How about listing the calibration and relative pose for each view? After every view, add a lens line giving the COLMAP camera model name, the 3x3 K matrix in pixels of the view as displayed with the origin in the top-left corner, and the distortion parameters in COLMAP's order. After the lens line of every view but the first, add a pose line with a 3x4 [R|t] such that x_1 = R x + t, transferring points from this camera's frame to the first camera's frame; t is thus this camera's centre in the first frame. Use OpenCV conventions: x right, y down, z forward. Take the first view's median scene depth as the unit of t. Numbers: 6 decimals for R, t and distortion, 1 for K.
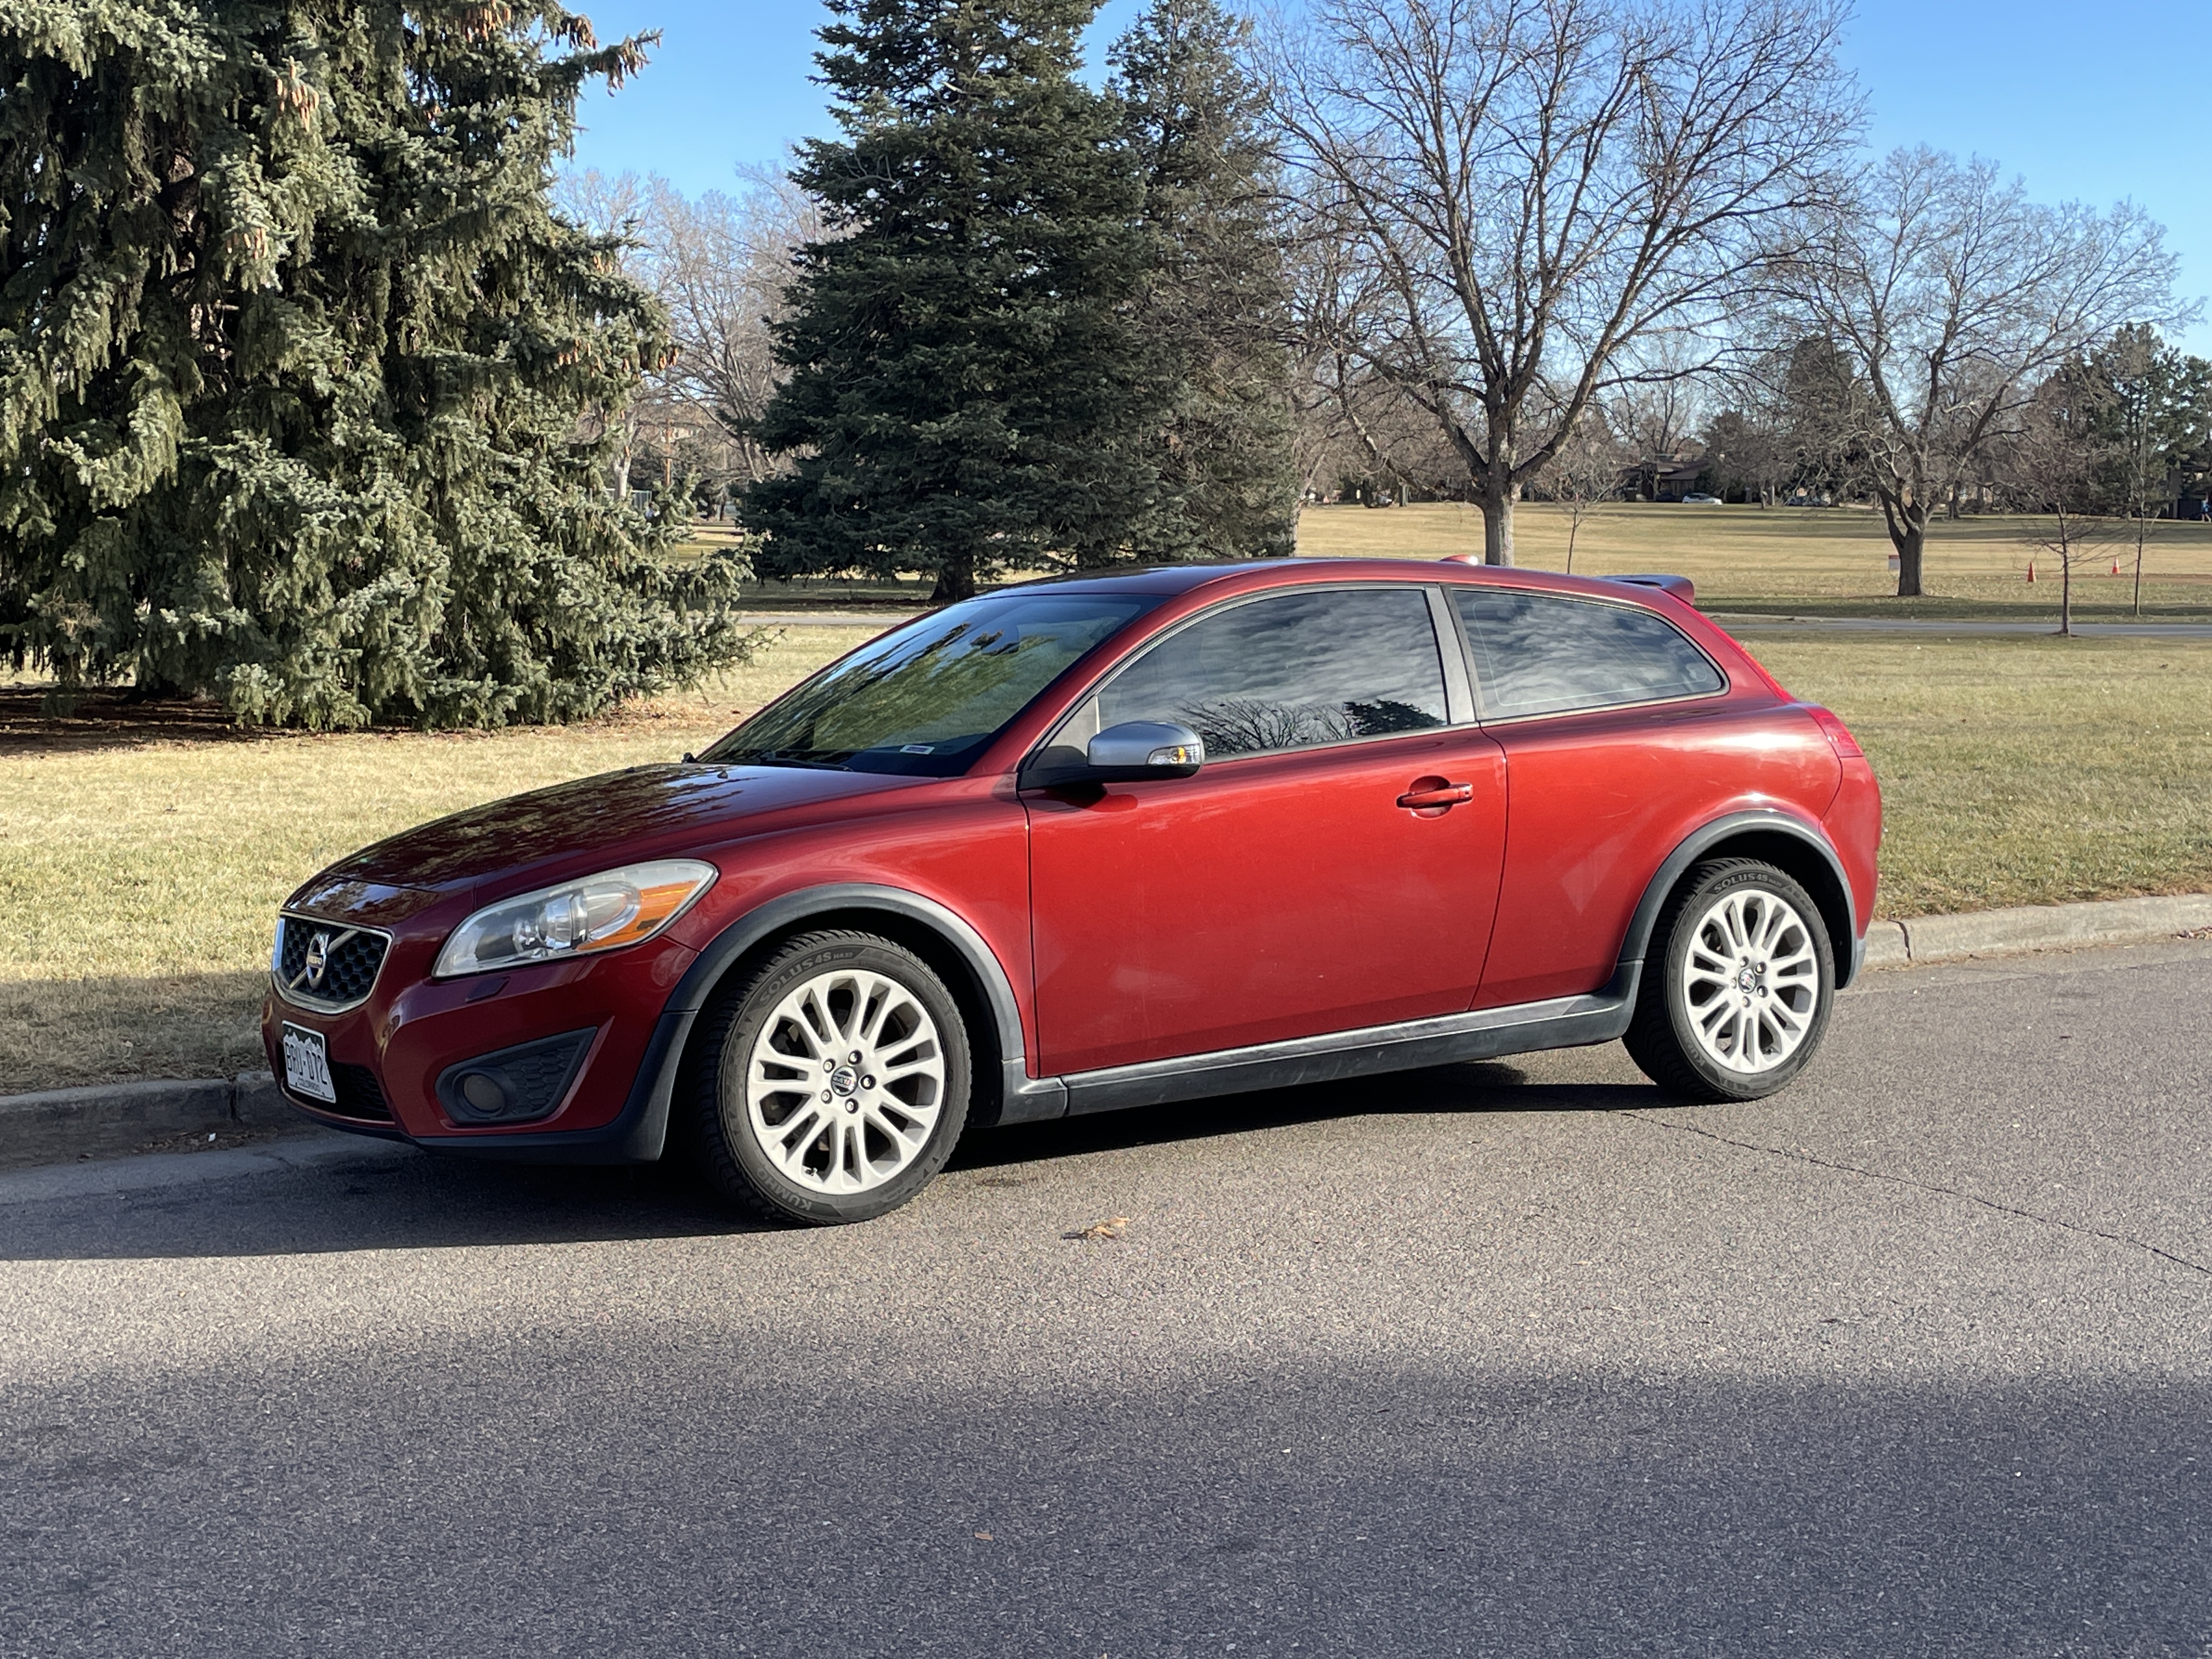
lens RADIAL K [[2778.4, 0, 1065.0], [0, 2778.4, 821.5], [0, 0, 1]] dist [0.078798, 0.000000]
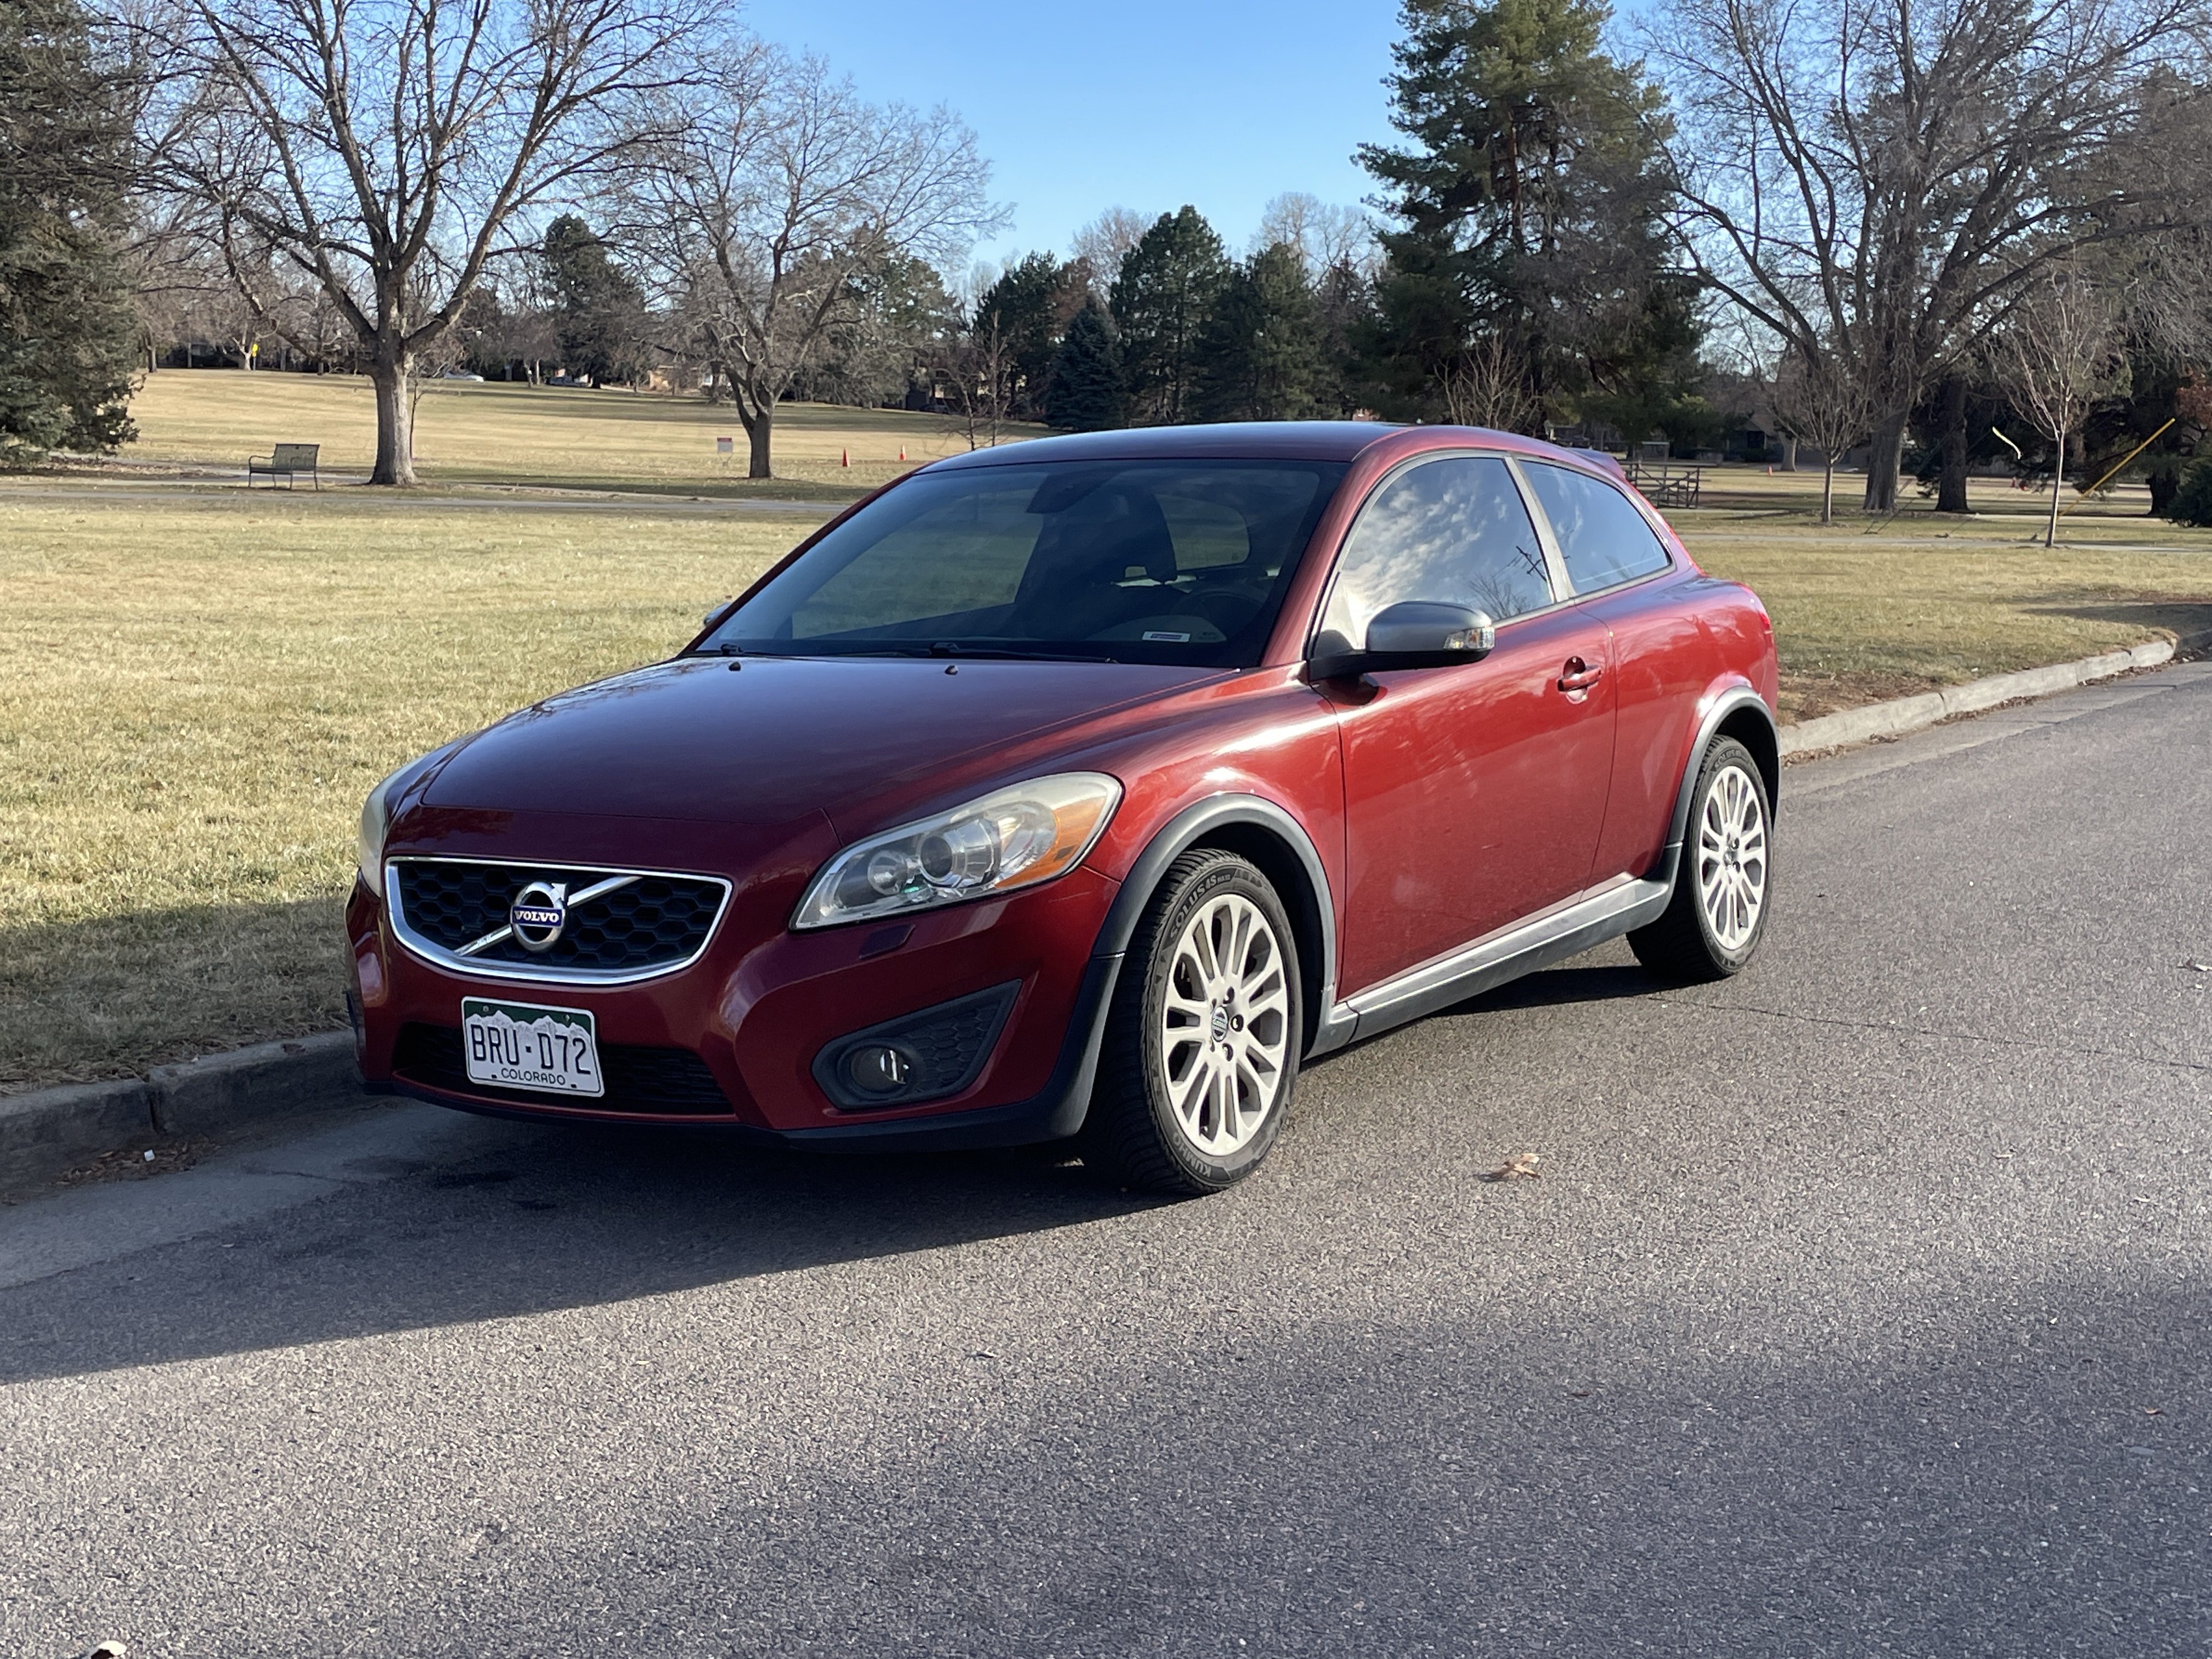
lens RADIAL K [[2778.4, 0, 1064.3], [0, 2778.4, 844.7], [0, 0, 1]] dist [0.078798, 0.000000]
pose [[0.904685, -0.045626, 0.423631, -0.148511], [0.023883, 0.998117, 0.056495, -0.003521], [-0.425411, -0.040992, 0.904071, 0.075719]]
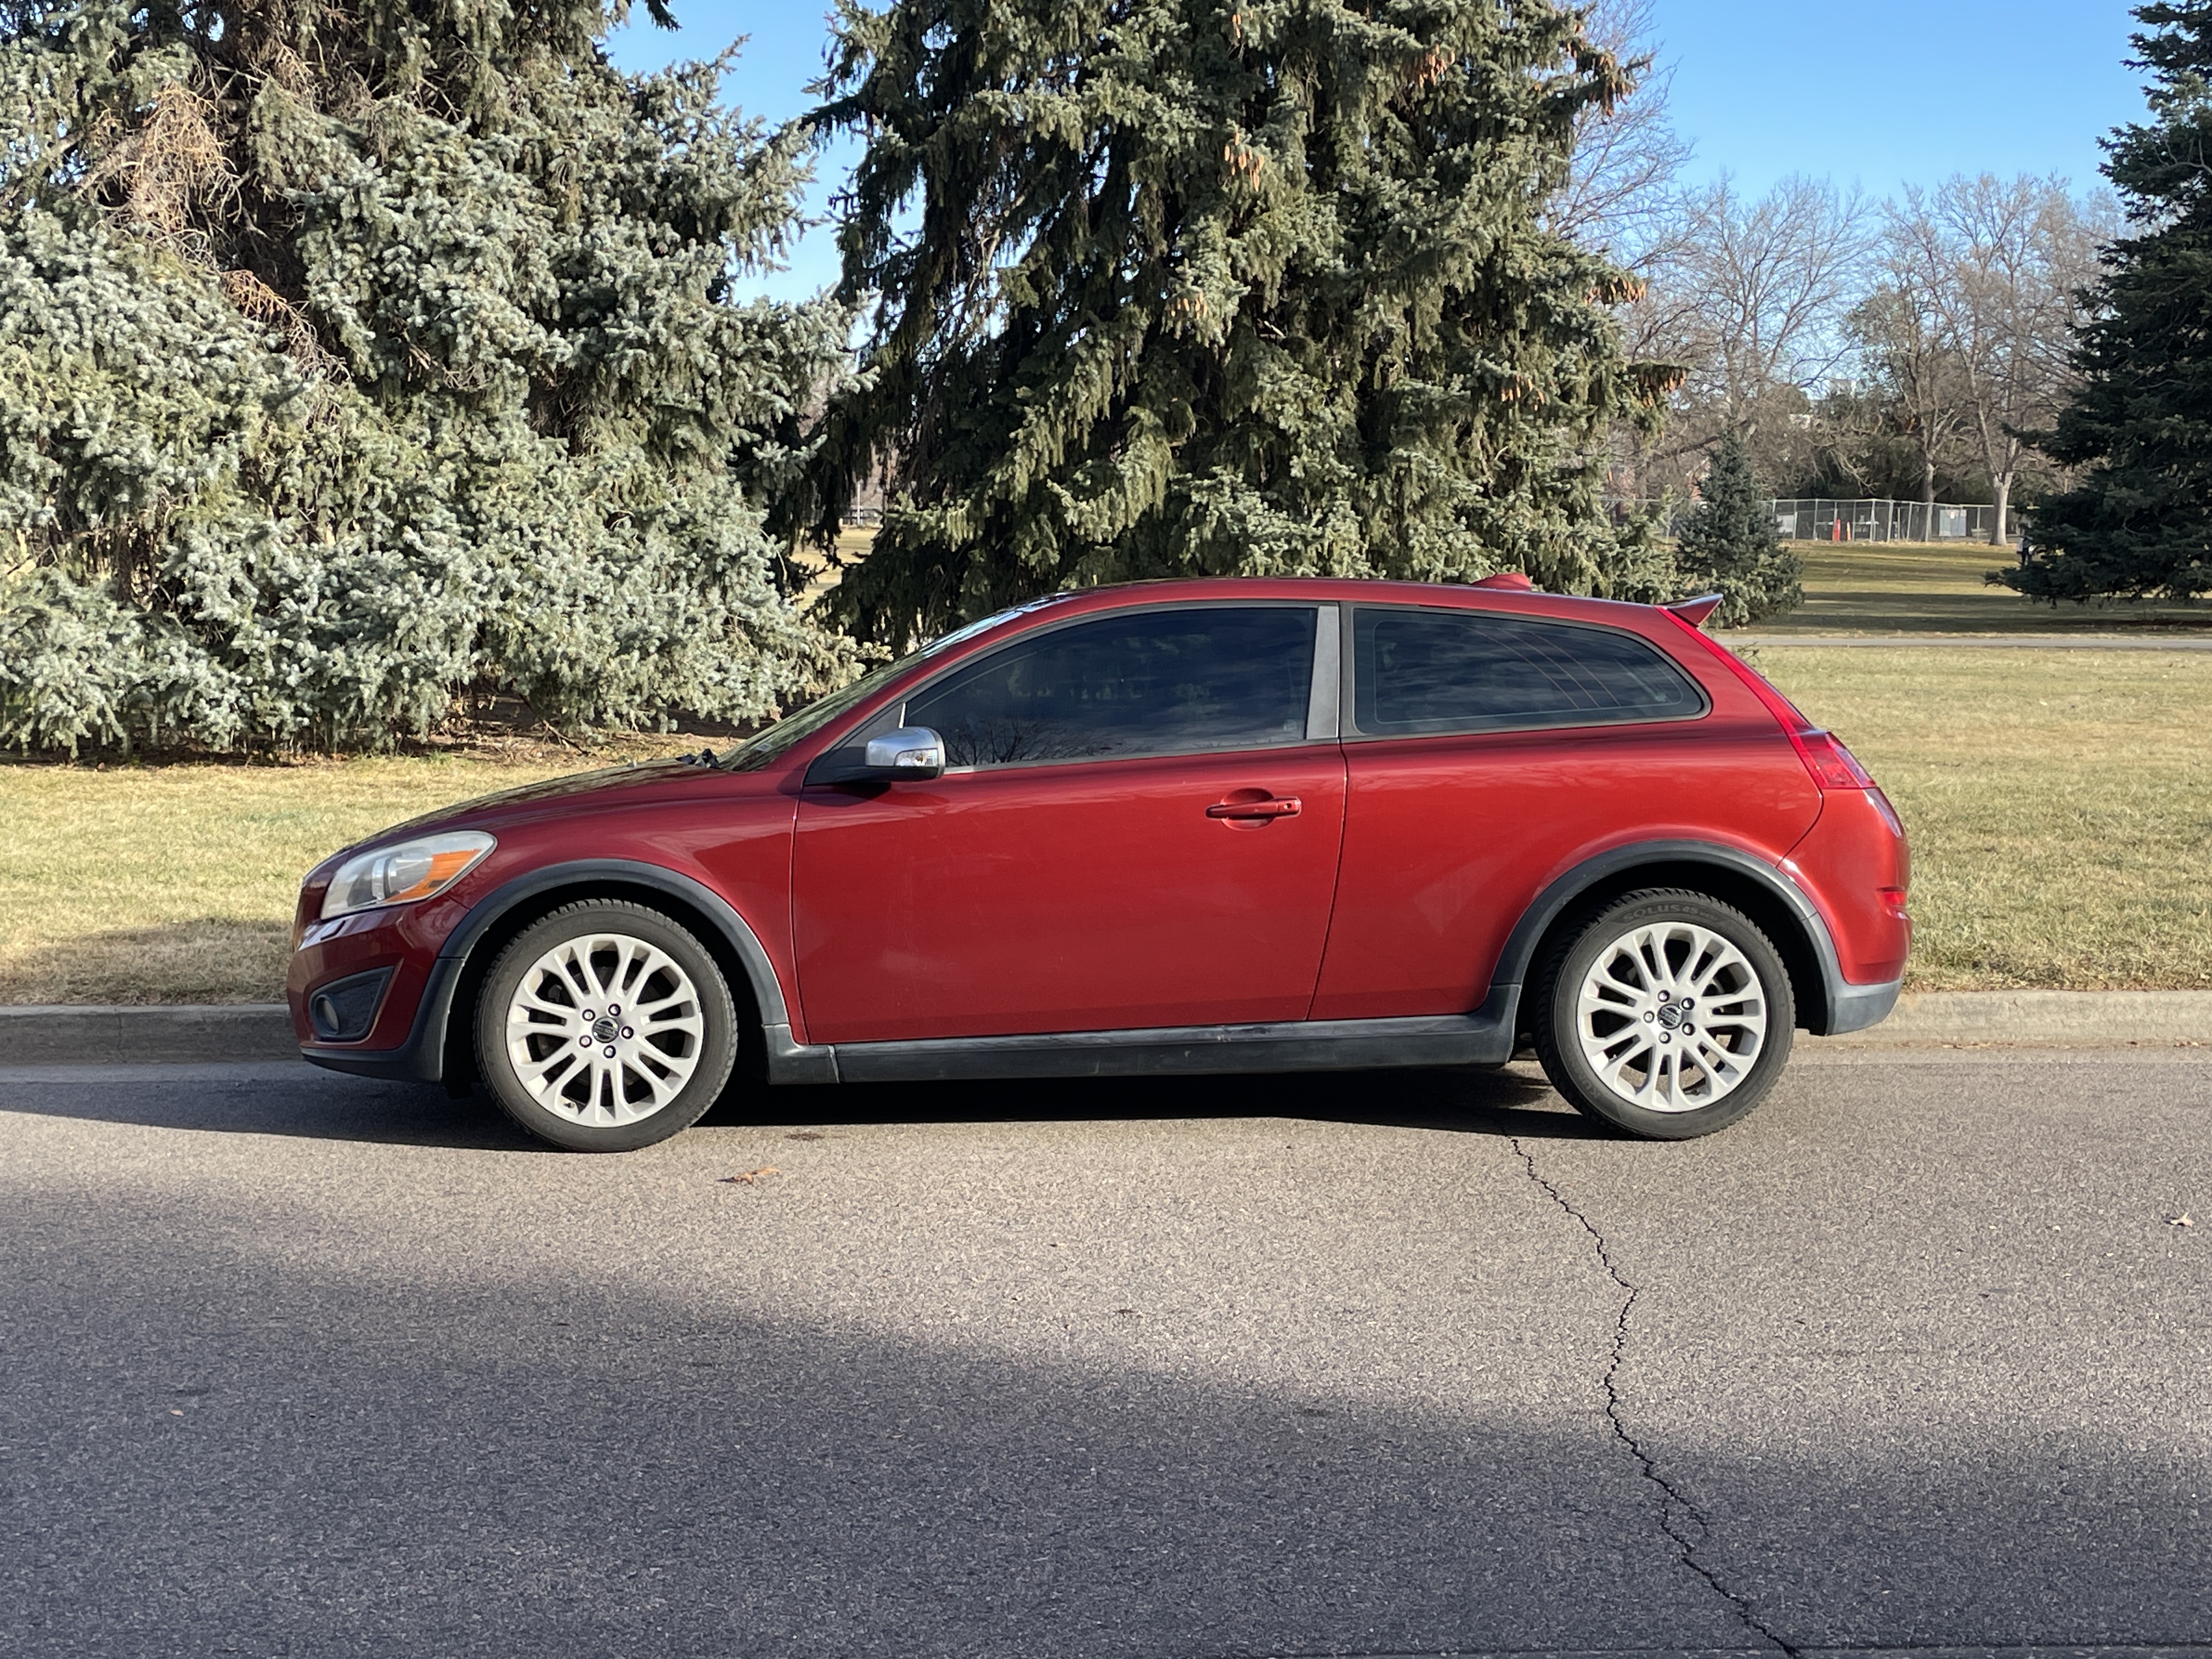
lens RADIAL K [[2778.4, 0, 1104.7], [0, 2778.4, 847.7], [0, 0, 1]] dist [0.078798, 0.000000]
pose [[0.871605, 0.041839, -0.488420, 0.204389], [-0.041311, 0.999076, 0.011862, -0.001504], [0.488465, 0.009838, 0.872528, 0.026686]]
